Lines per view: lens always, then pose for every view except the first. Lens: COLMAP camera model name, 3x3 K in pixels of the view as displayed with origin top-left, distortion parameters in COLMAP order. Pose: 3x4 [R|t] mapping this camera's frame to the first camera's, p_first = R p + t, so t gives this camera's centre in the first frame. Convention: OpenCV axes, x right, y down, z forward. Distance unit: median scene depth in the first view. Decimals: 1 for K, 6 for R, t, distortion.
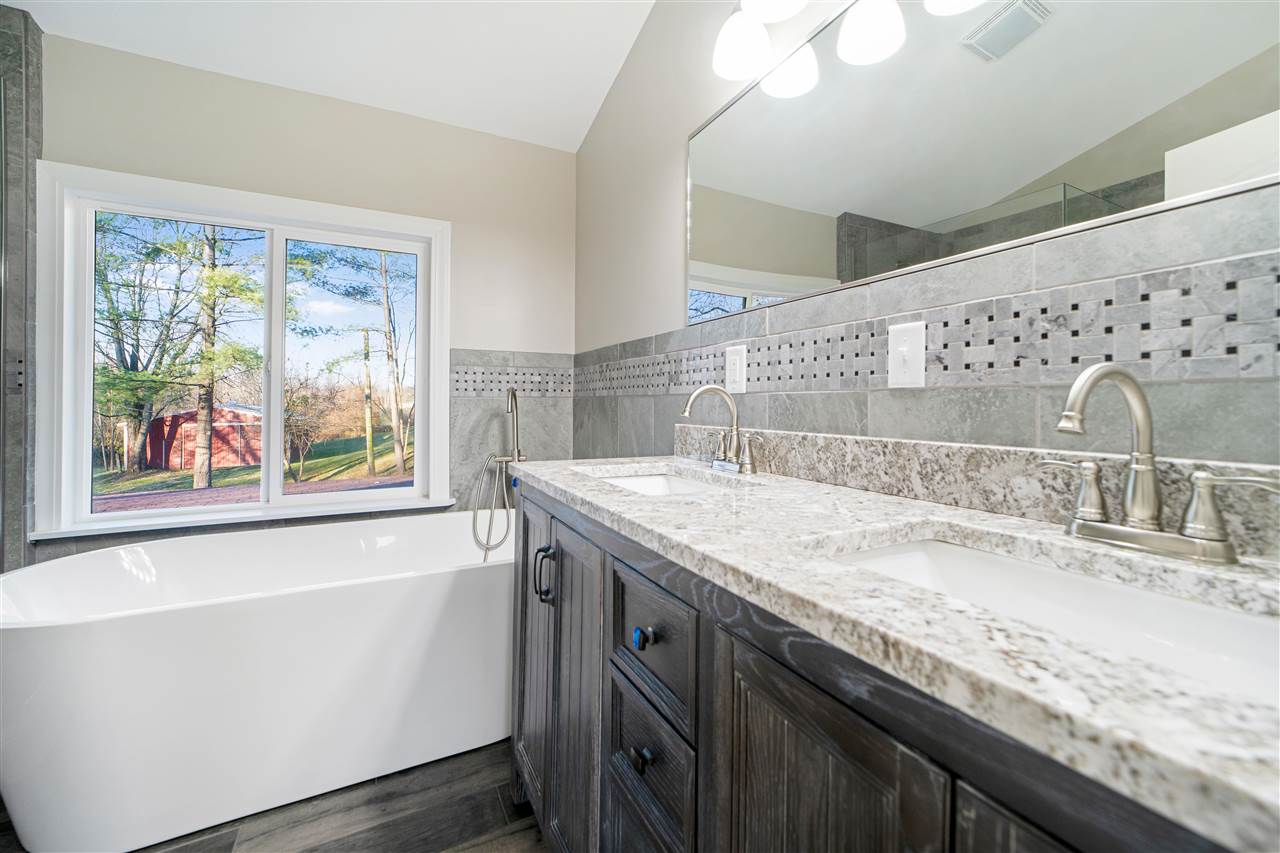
lens RADIAL K [[507.7, 0, 646.3], [0, 507.7, 397.6], [0, 0, 1]] dist [-0.024332, 0.007611]
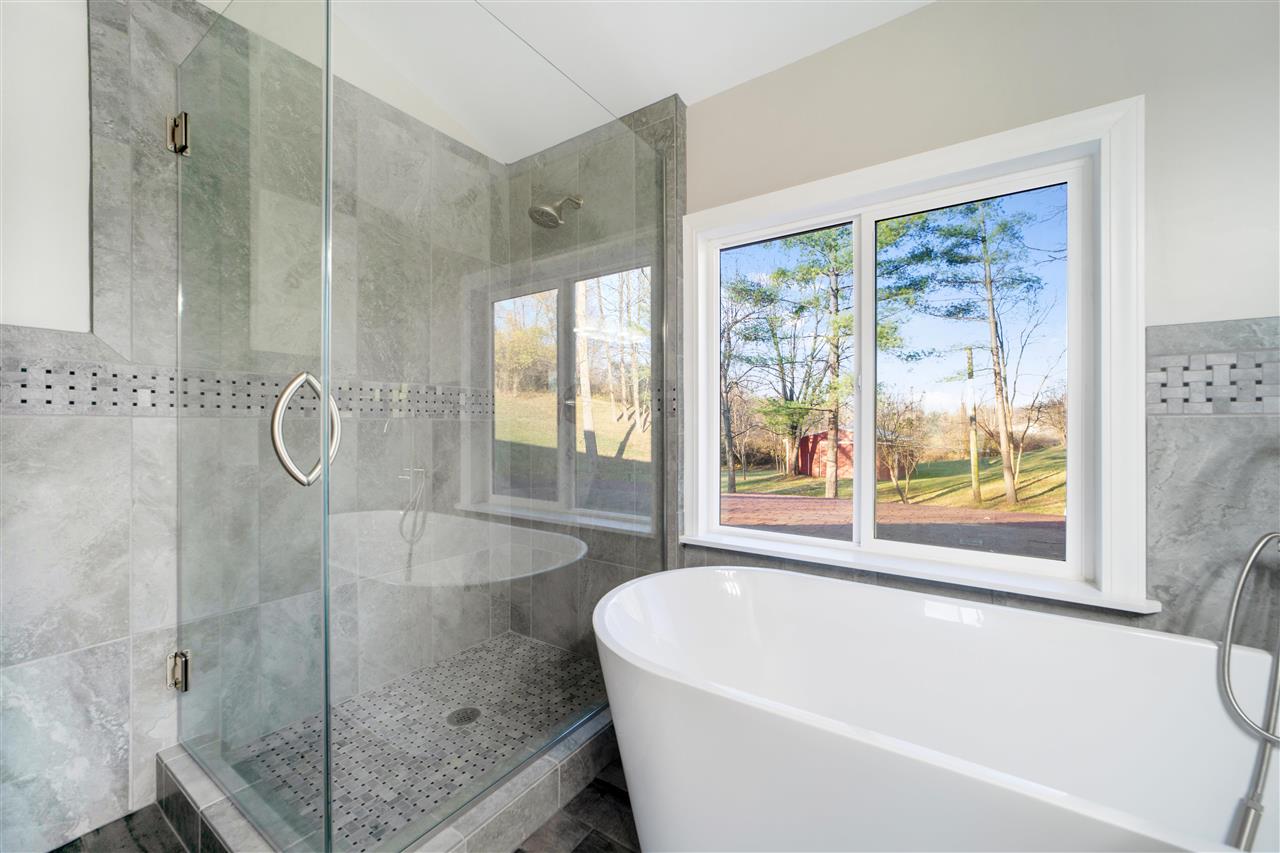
lens RADIAL K [[507.7, 0, 641.0], [0, 507.7, 422.3], [0, 0, 1]] dist [-0.024332, 0.007611]
pose [[0.465567, -0.003209, -0.885007, -0.162217], [0.007771, 0.999970, 0.000462, 0.002706], [0.884978, -0.007092, 0.465578, 0.260712]]
